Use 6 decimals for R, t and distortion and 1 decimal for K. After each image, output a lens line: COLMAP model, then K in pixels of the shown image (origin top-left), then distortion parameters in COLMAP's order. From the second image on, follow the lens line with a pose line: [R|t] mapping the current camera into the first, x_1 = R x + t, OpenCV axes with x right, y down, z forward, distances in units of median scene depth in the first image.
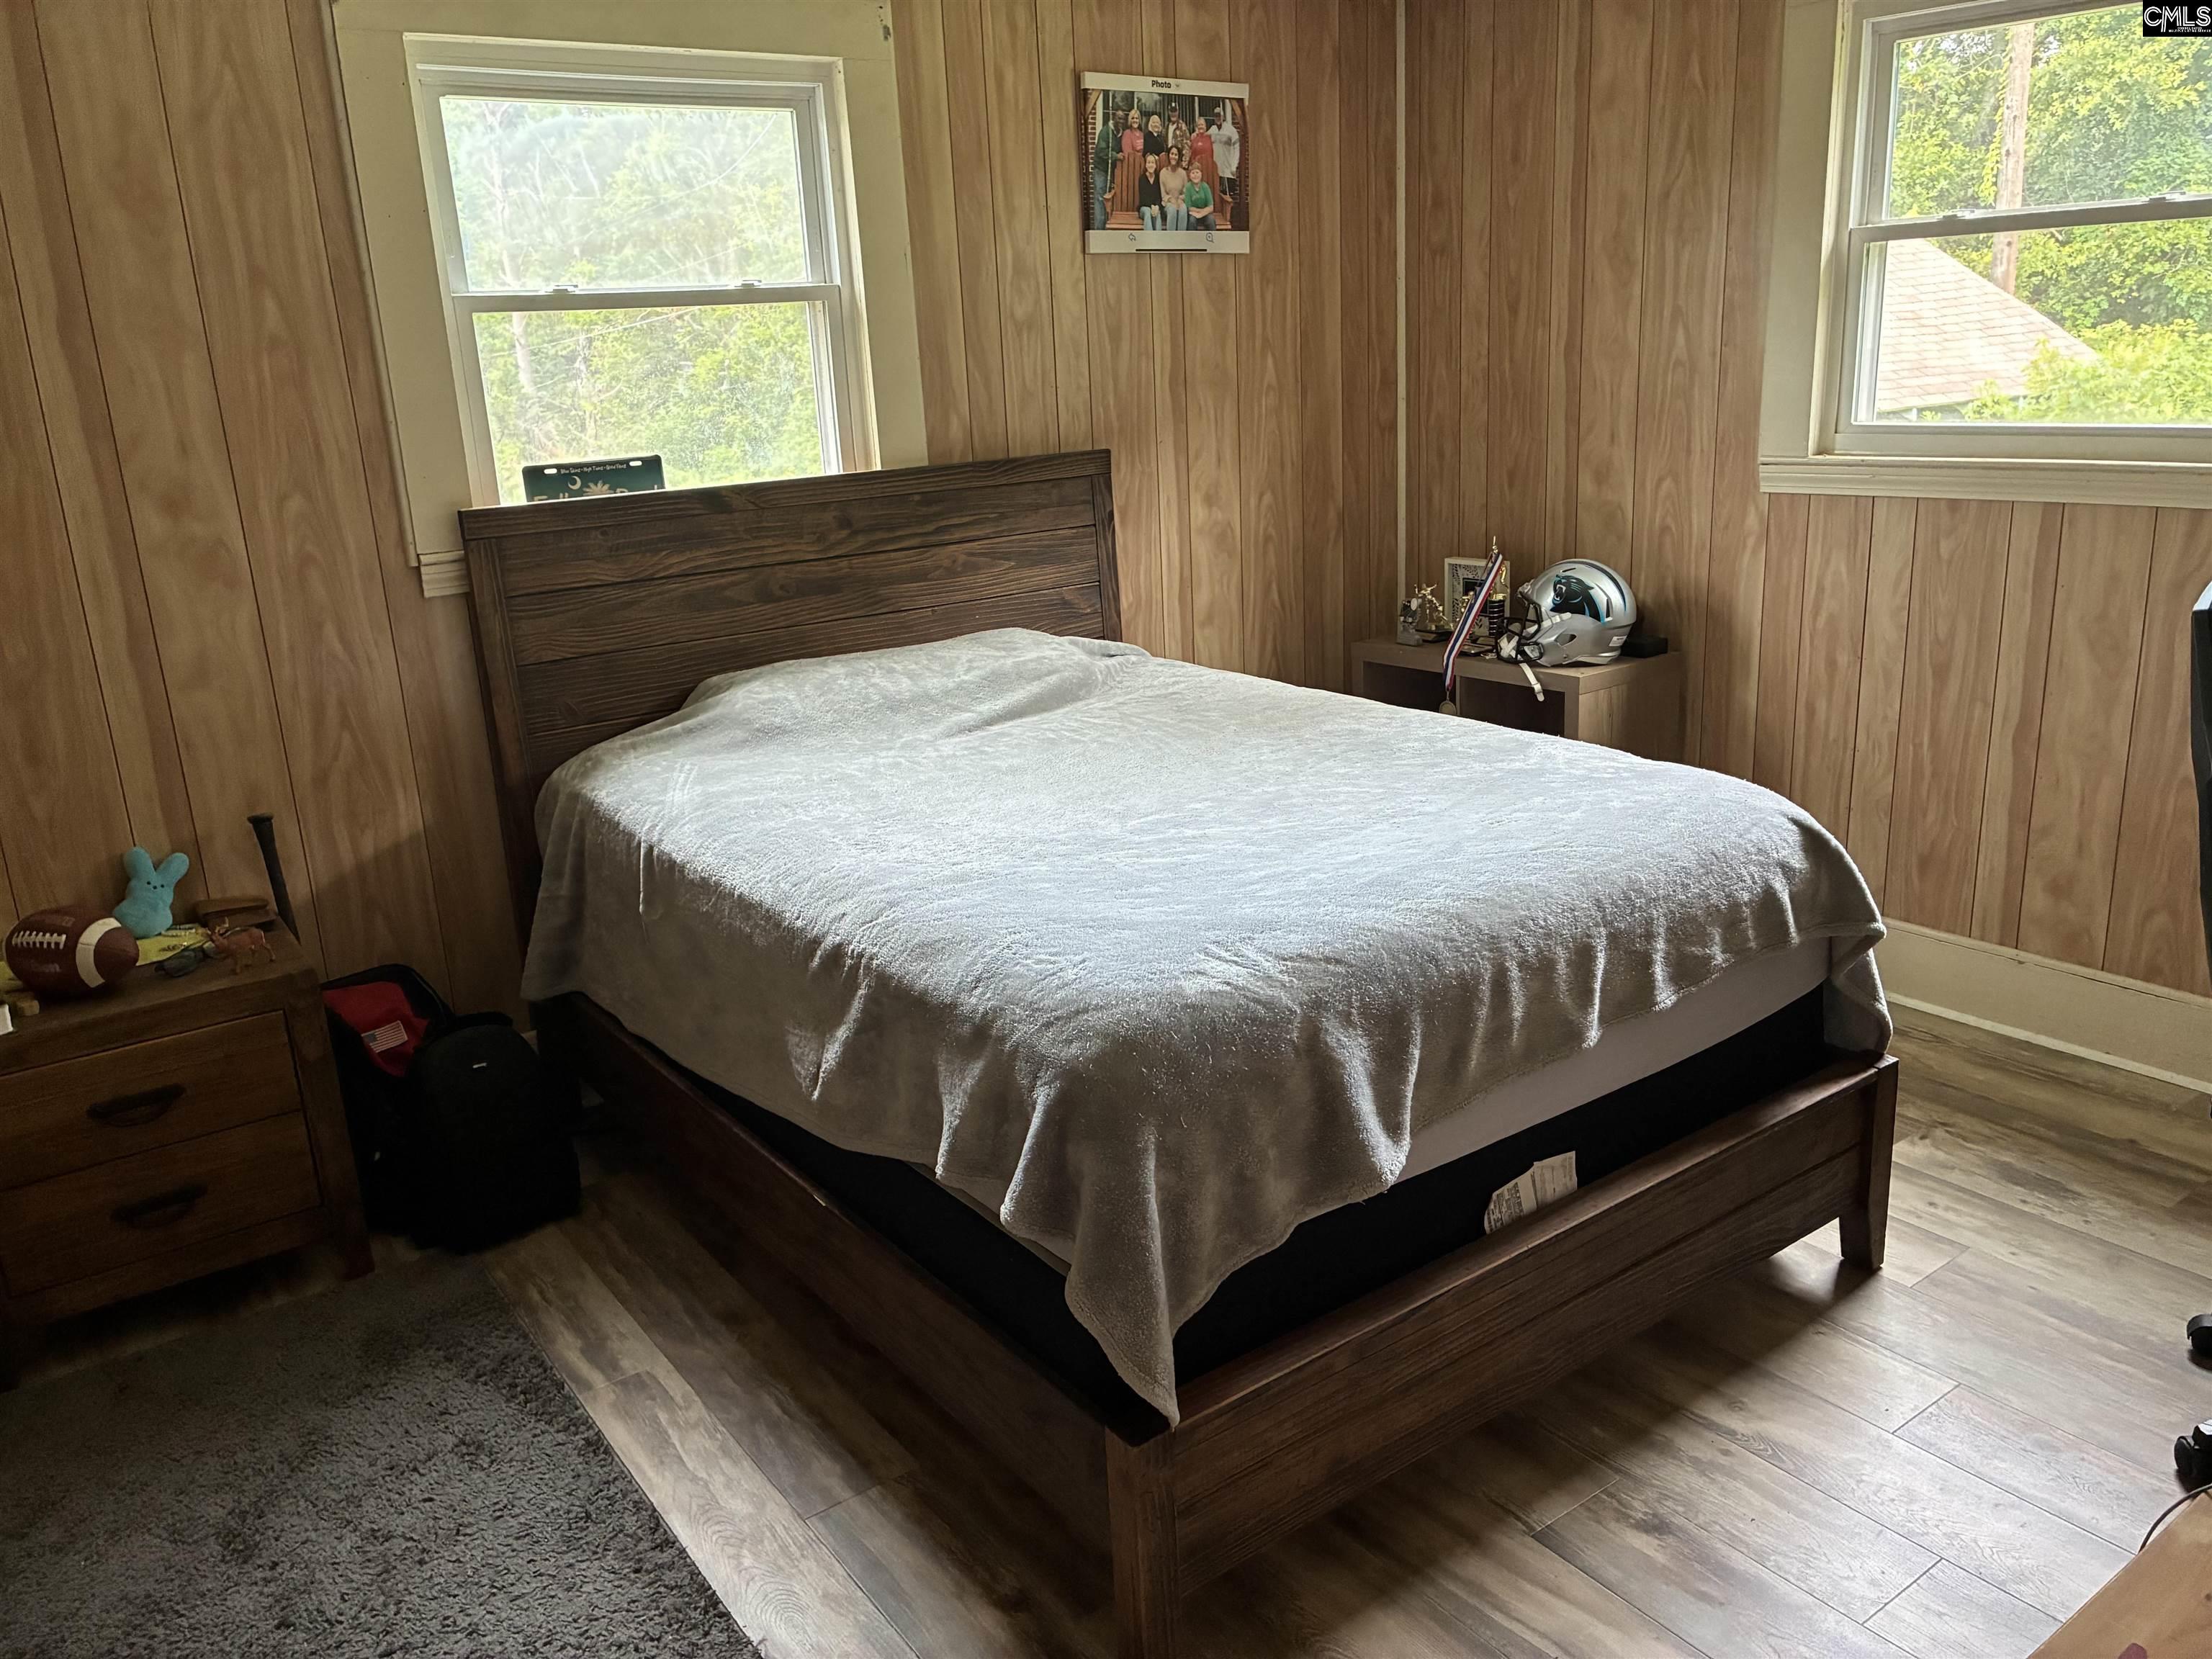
lens RADIAL K [[1648.0, 0, 1106.0], [0, 1648.0, 829.5], [0, 0, 1]] dist [0.041153, -0.057613]
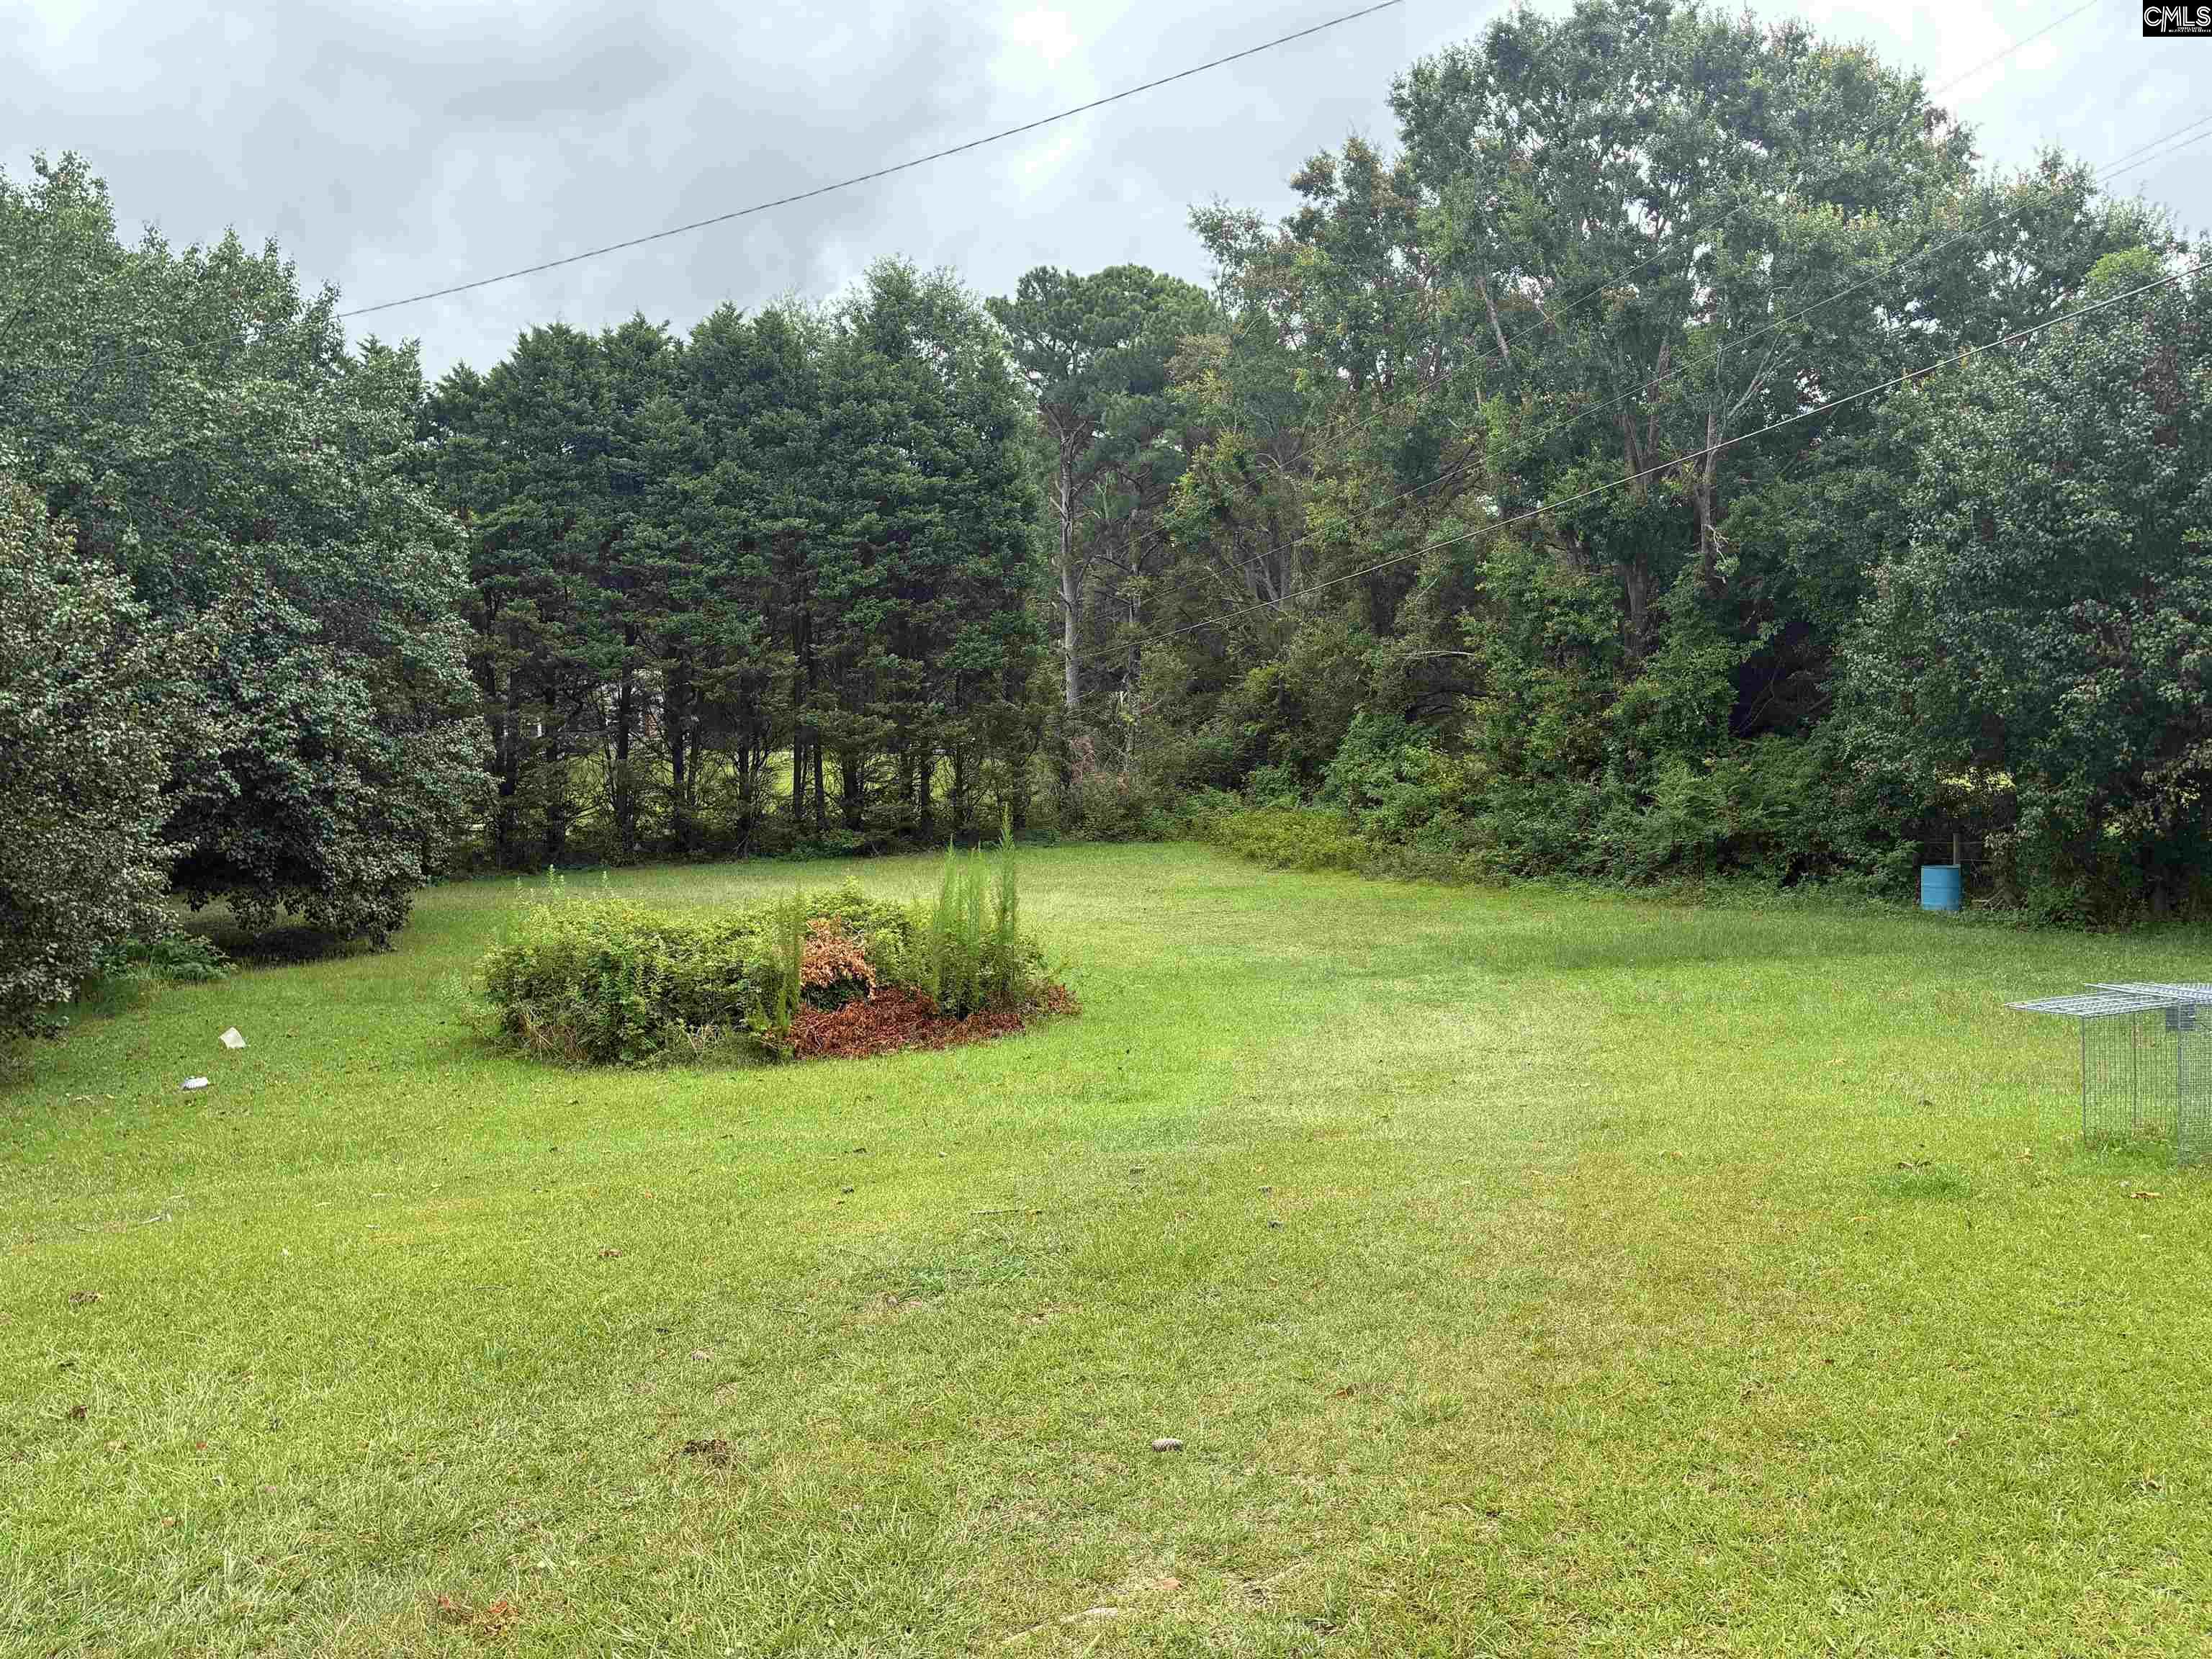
lens RADIAL K [[1648.0, 0, 1106.0], [0, 1648.0, 829.5], [0, 0, 1]] dist [0.041153, -0.057613]
pose [[0.951676, 0.036546, -0.304921, -0.043424], [-0.093856, 0.980000, -0.175474, -0.033985], [0.292410, 0.195613, 0.936073, 0.150870]]
